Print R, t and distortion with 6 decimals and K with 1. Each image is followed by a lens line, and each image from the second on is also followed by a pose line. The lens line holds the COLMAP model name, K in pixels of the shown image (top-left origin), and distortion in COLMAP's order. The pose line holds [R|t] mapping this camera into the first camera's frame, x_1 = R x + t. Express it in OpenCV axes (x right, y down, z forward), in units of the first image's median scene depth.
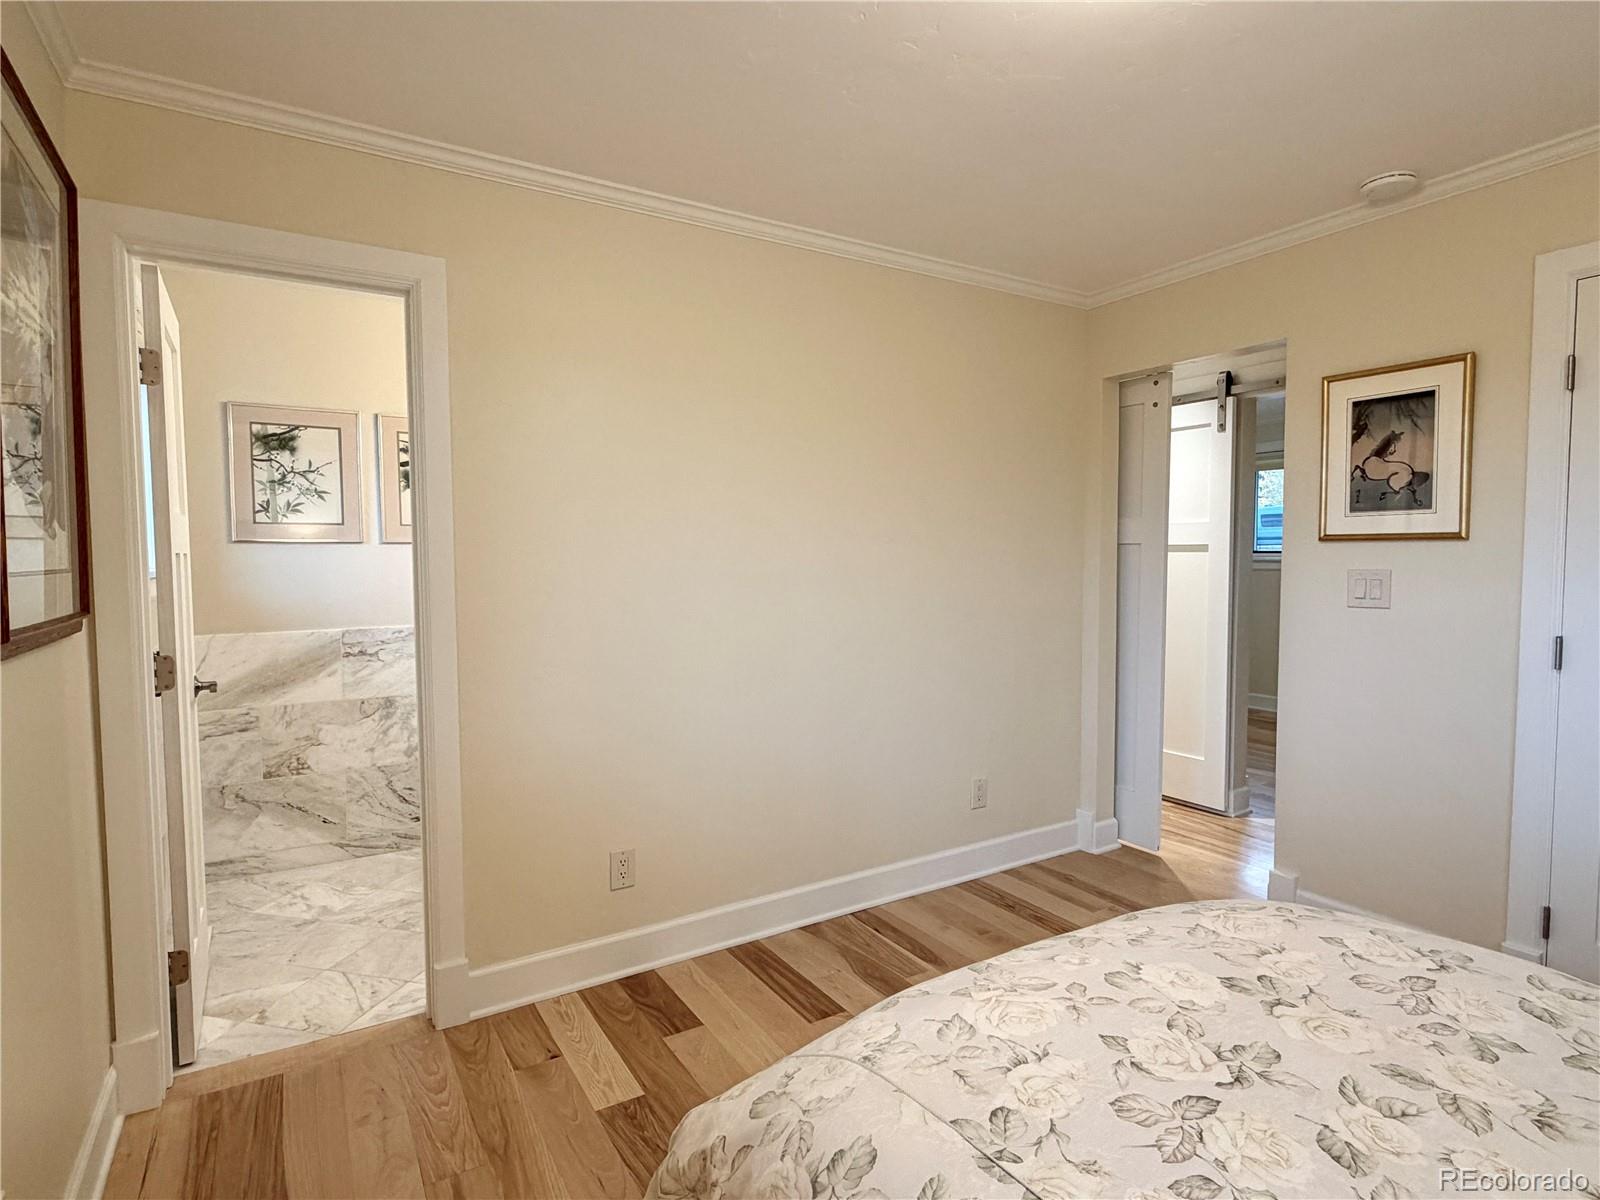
lens RADIAL K [[840.2, 0, 799.9], [0, 840.2, 598.5], [0, 0, 1]] dist [-0.000040, -0.001088]
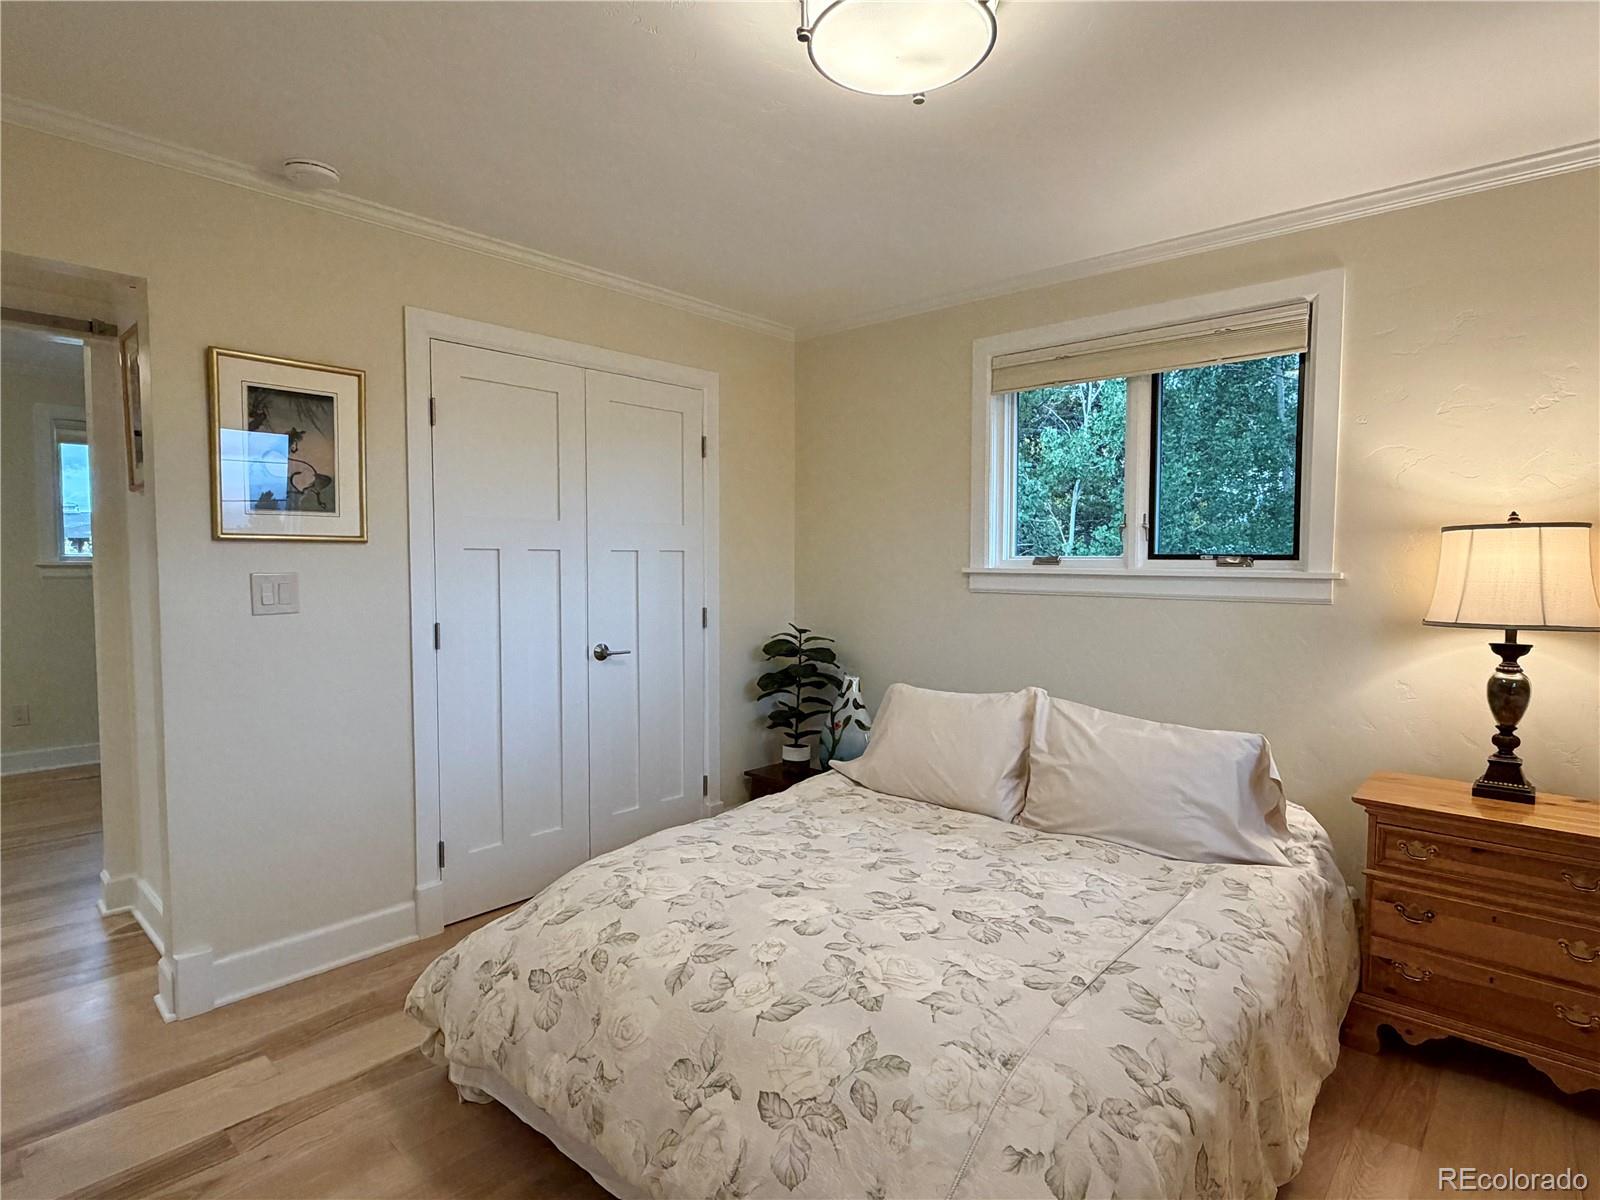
lens RADIAL K [[840.2, 0, 800.8], [0, 840.2, 599.6], [0, 0, 1]] dist [-0.000040, -0.001088]
pose [[-0.271414, -0.045822, 0.961371, -0.598587], [0.050634, 0.996803, 0.061806, -0.053676], [-0.961130, 0.065453, -0.268226, 1.119536]]
